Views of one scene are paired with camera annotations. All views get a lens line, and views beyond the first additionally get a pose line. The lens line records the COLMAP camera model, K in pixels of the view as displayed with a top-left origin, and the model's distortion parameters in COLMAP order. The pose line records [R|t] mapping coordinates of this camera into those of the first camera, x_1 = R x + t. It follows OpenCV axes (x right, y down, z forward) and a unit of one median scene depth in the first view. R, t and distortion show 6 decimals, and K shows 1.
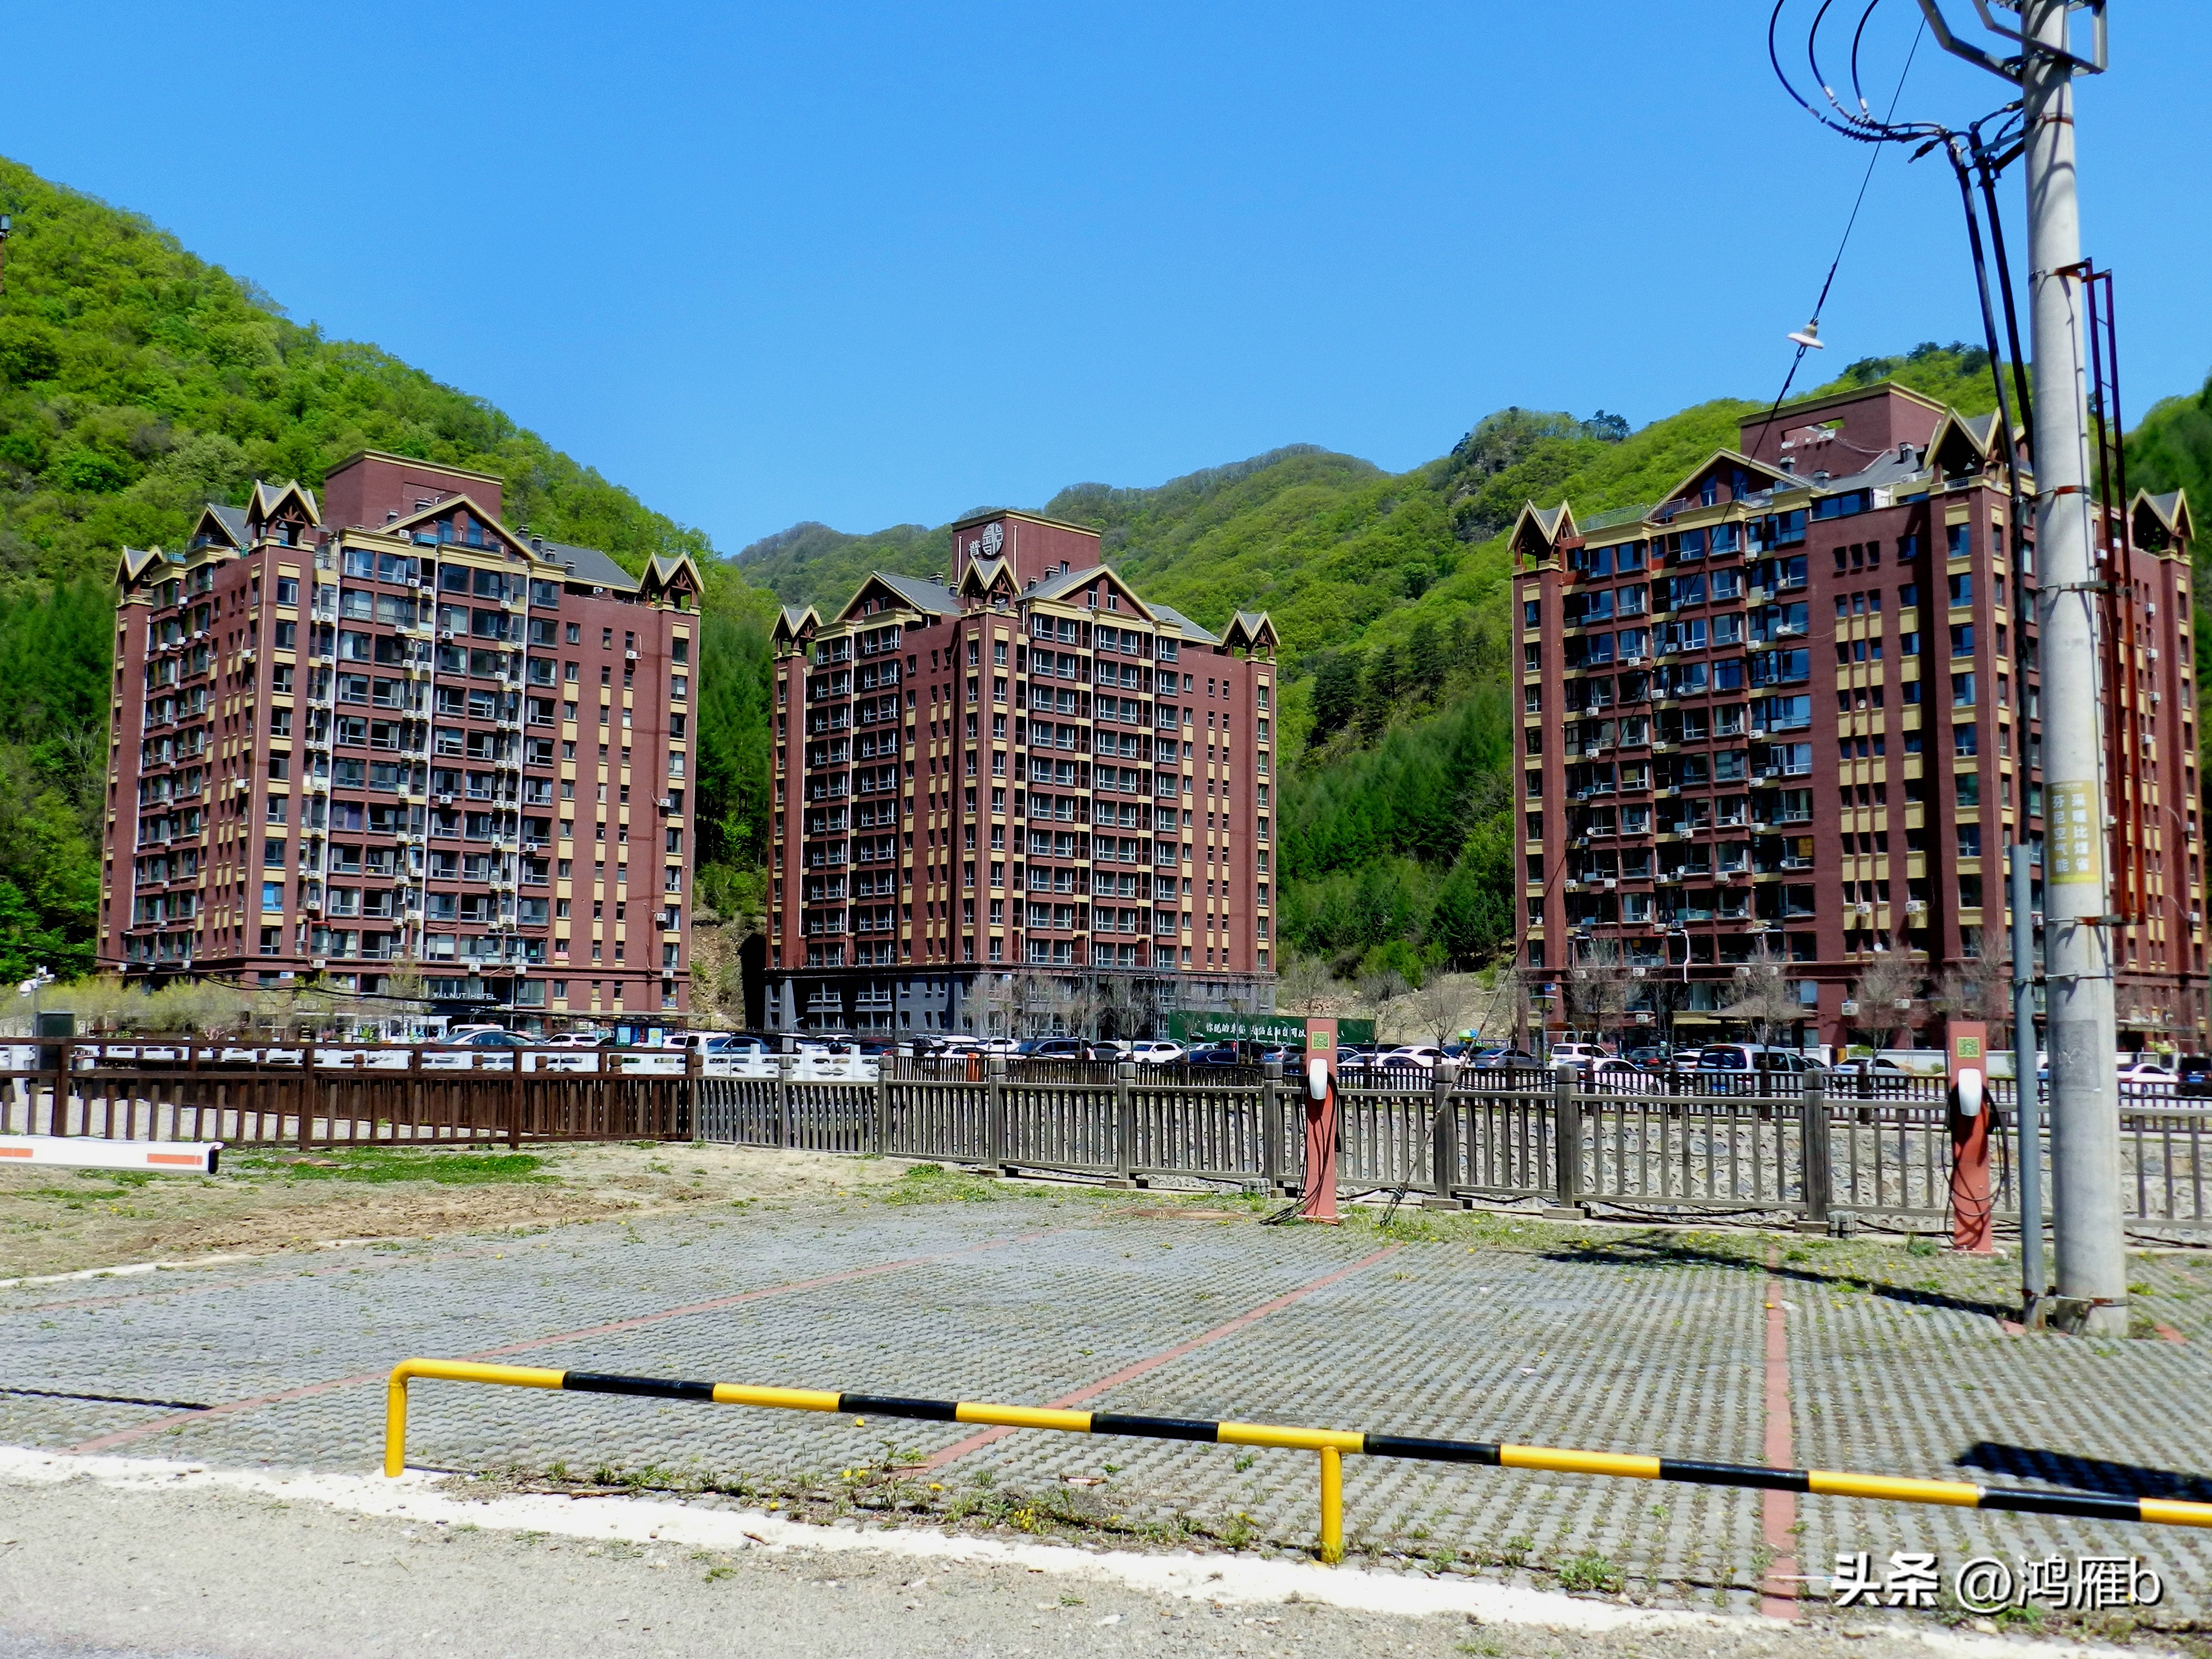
lens RADIAL K [[2193.8, 0, 1106.0], [0, 2193.8, 829.5], [0, 0, 1]] dist [-0.006651, -0.002284]
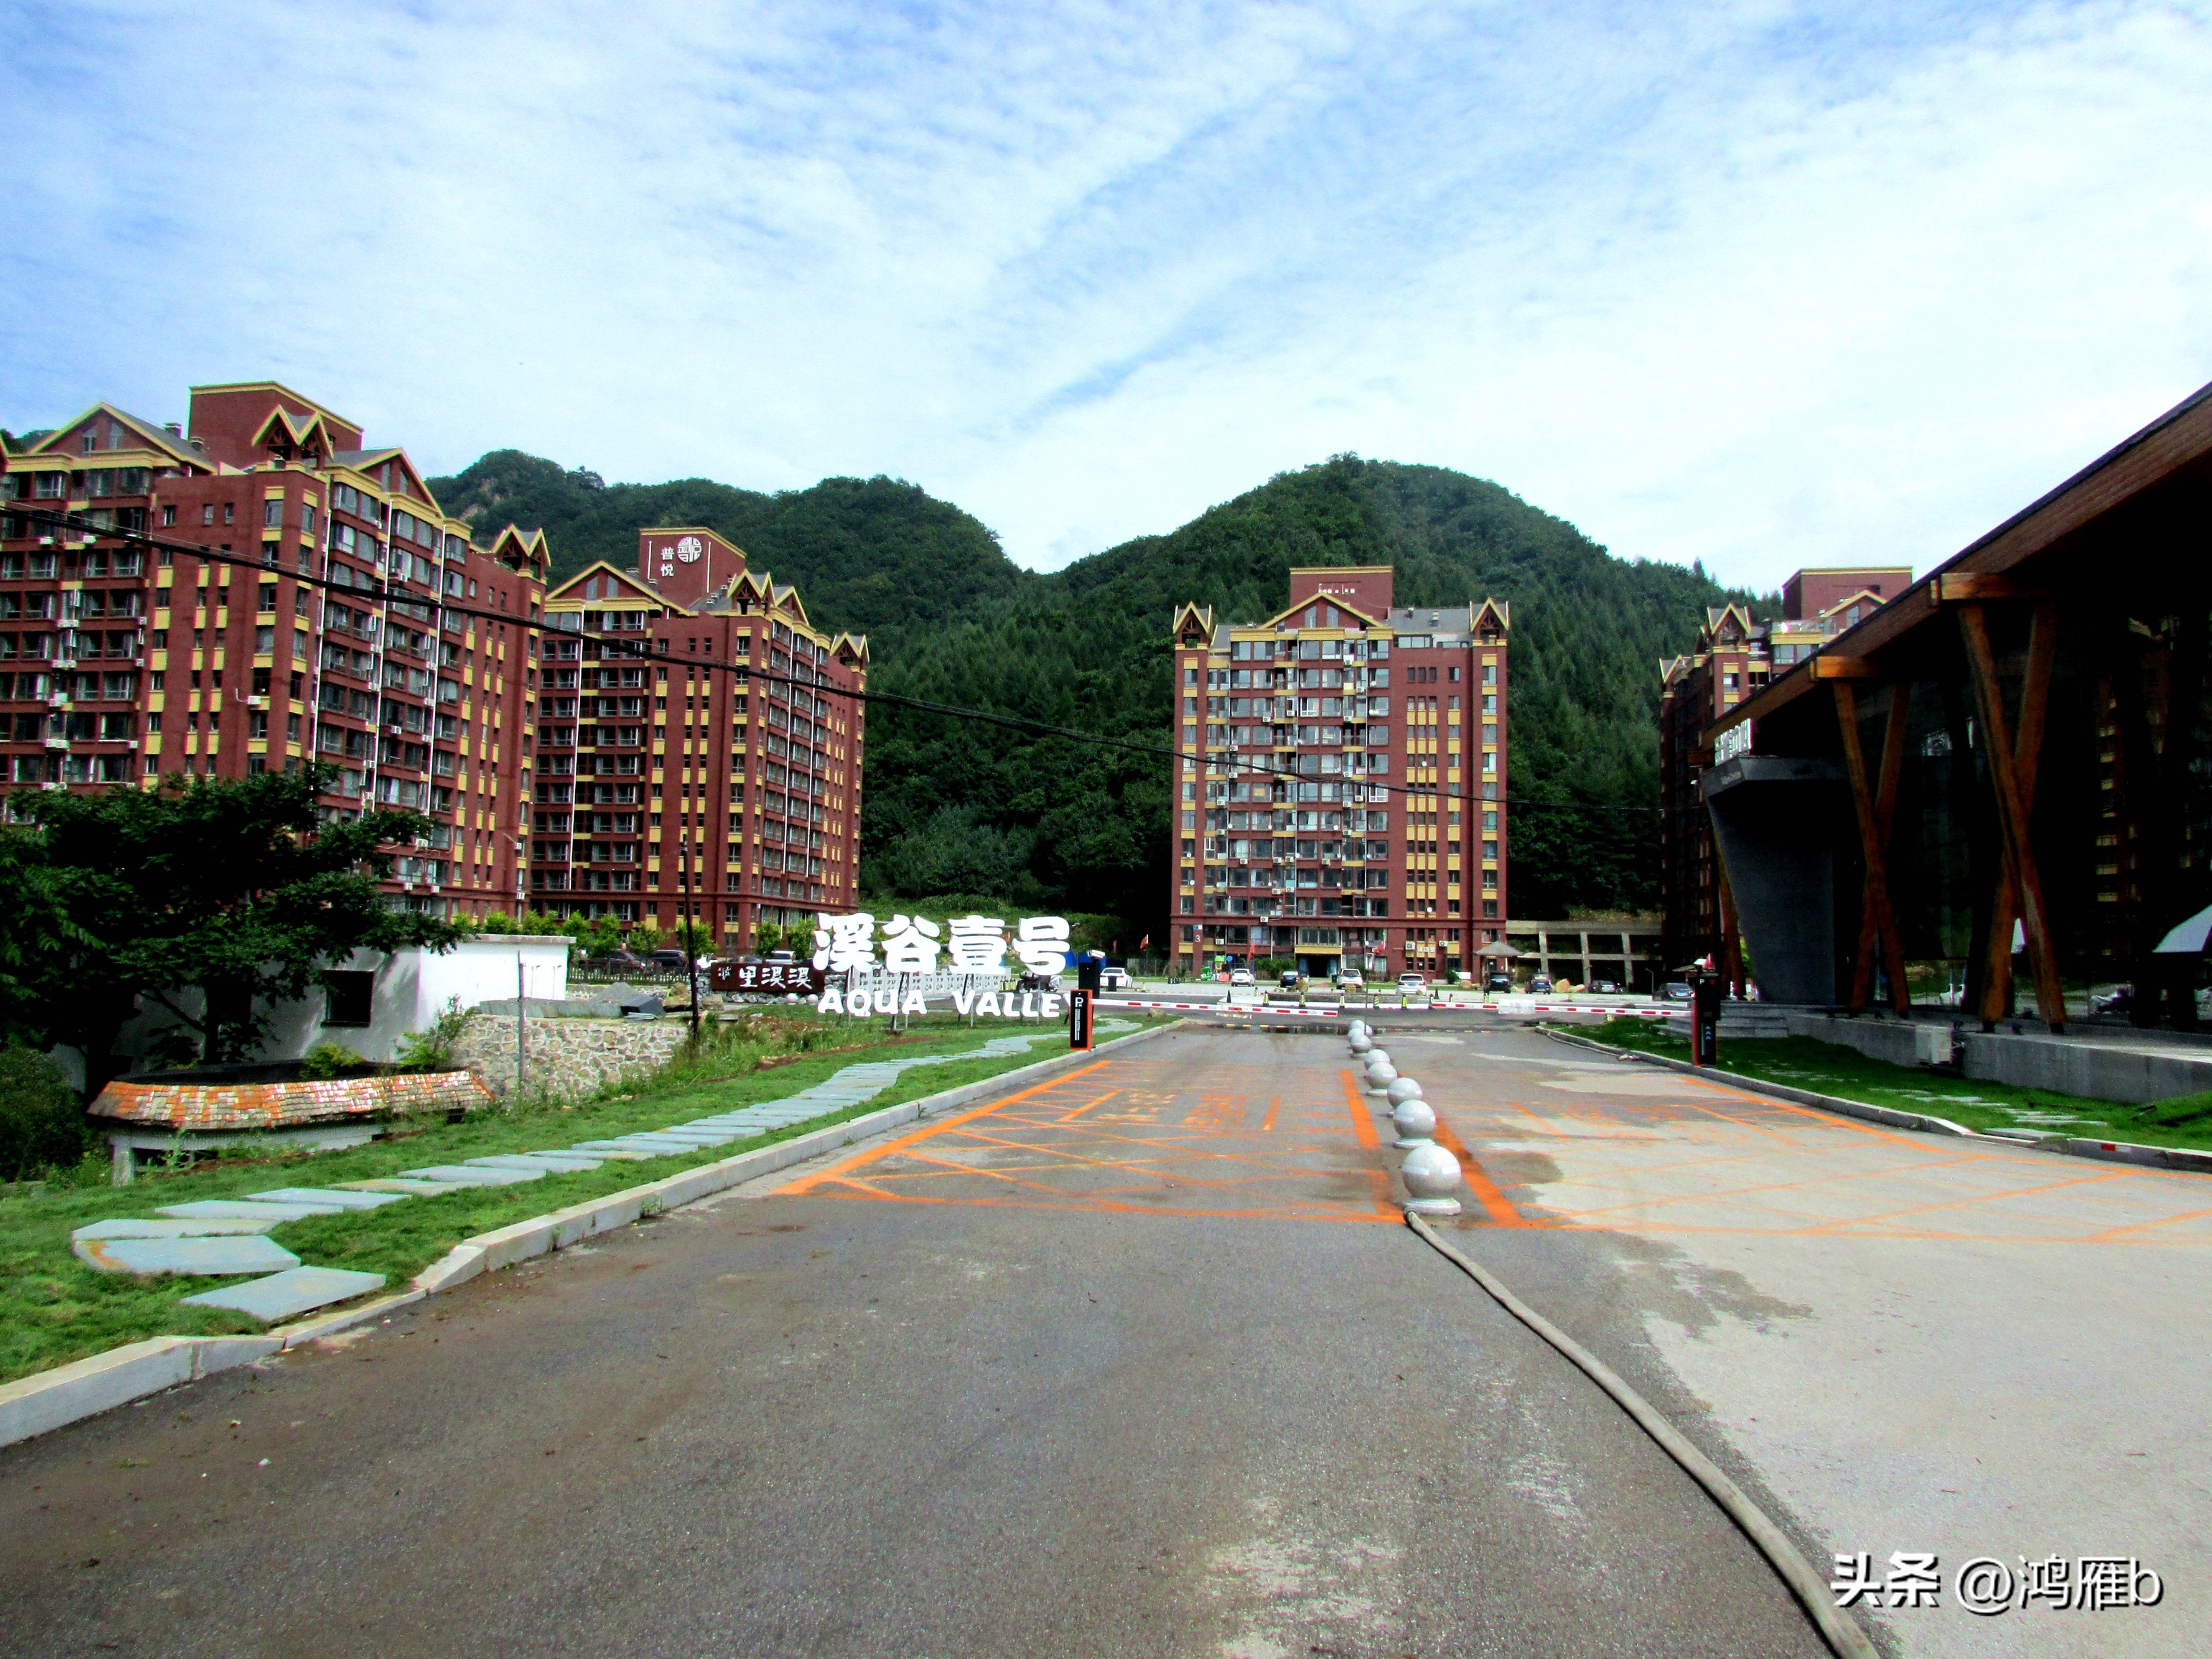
lens RADIAL K [[1647.7, 0, 1106.0], [0, 1647.7, 829.5], [0, 0, 1]] dist [-0.002787, -0.000067]
pose [[0.781157, 0.058613, 0.621577, -0.525758], [-0.074161, 0.997246, -0.000837, 0.010060], [-0.619914, -0.045443, 0.783352, 0.143973]]
